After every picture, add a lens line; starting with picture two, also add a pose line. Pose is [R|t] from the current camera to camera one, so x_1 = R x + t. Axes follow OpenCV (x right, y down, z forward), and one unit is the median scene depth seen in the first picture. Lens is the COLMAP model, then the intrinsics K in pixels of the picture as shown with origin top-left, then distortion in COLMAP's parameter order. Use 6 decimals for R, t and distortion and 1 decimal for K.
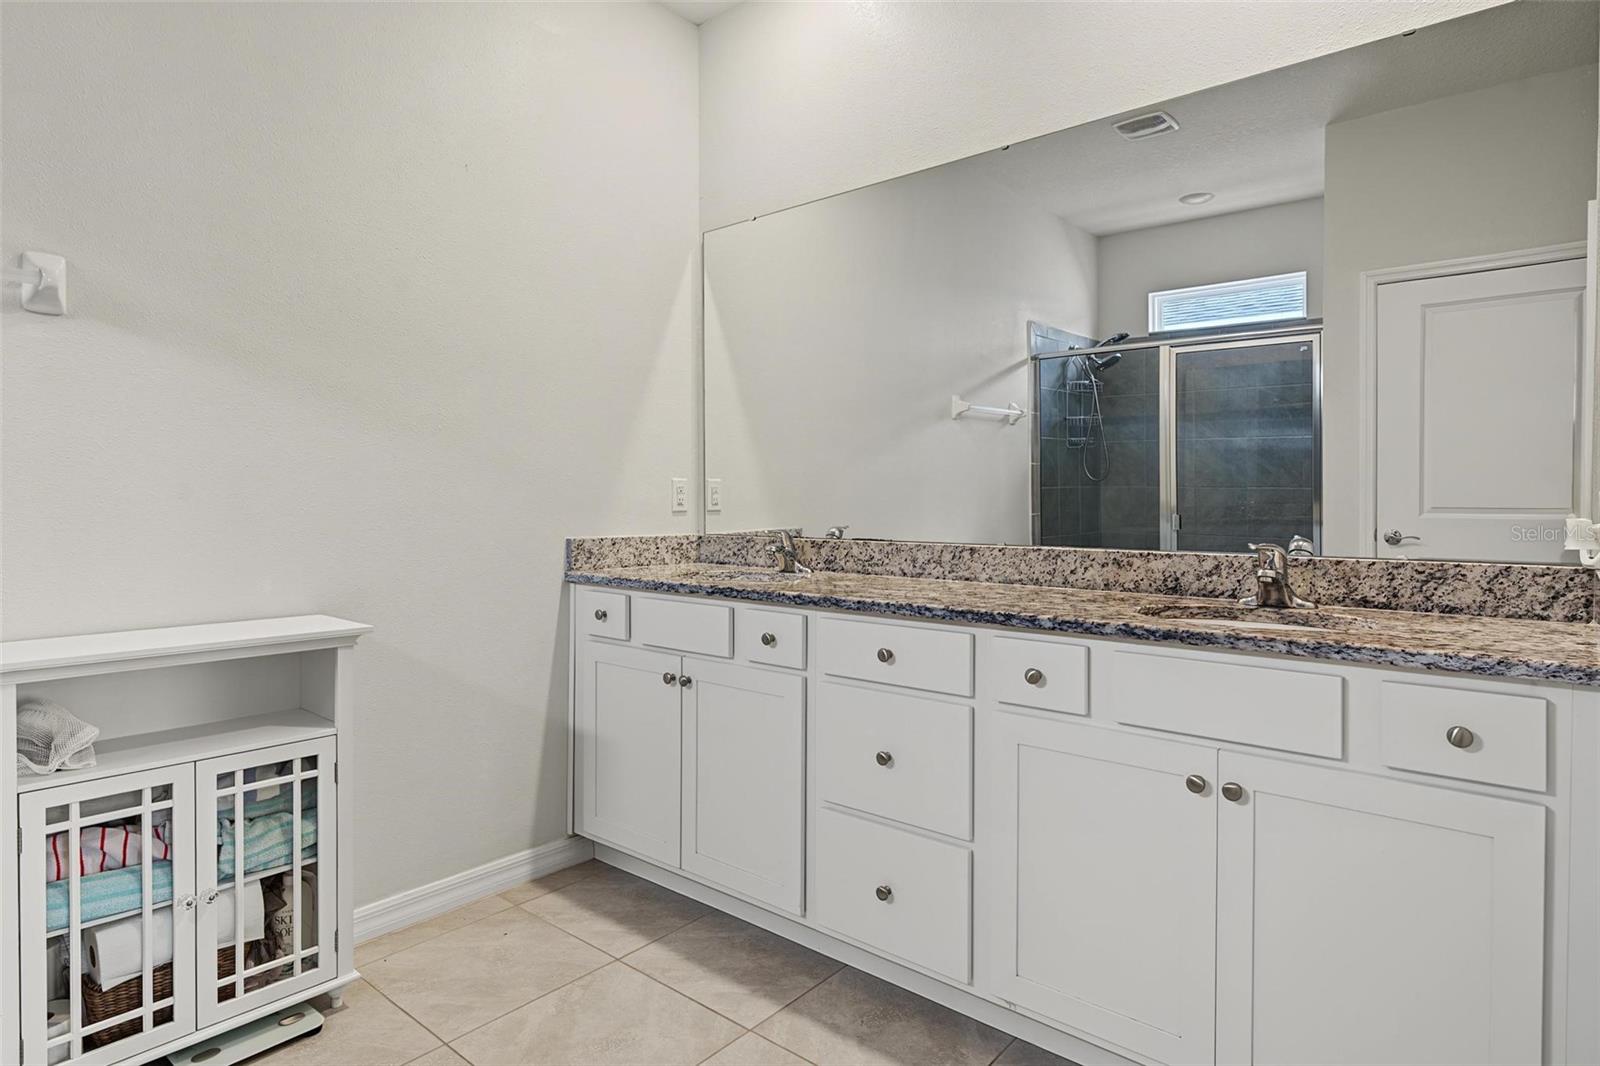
lens RADIAL K [[891.2, 0, 799.9], [0, 891.2, 524.7], [0, 0, 1]] dist [-0.008223, 0.000624]
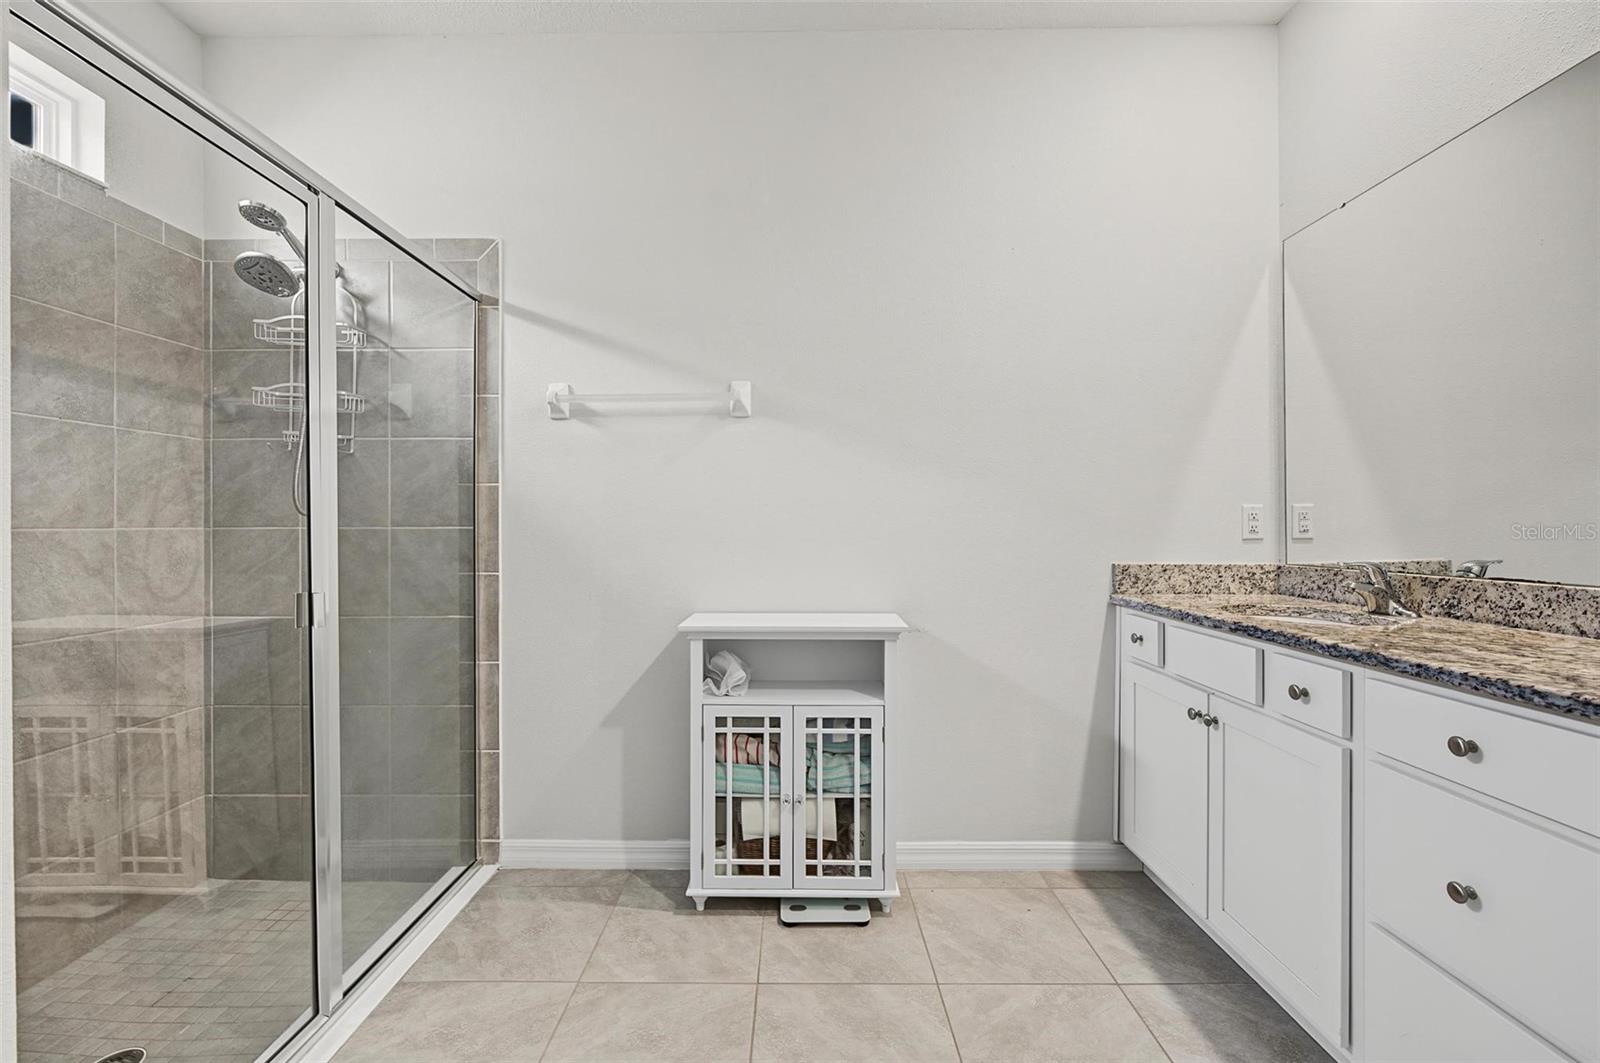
lens RADIAL K [[678.2, 0, 796.5], [0, 678.2, 531.2], [0, 0, 1]] dist [-0.000407, -0.000859]
pose [[0.632769, -0.000012, -0.774341, 0.171028], [-0.016141, 0.999783, -0.013206, -0.008540], [0.774173, 0.020855, 0.632631, 0.238475]]
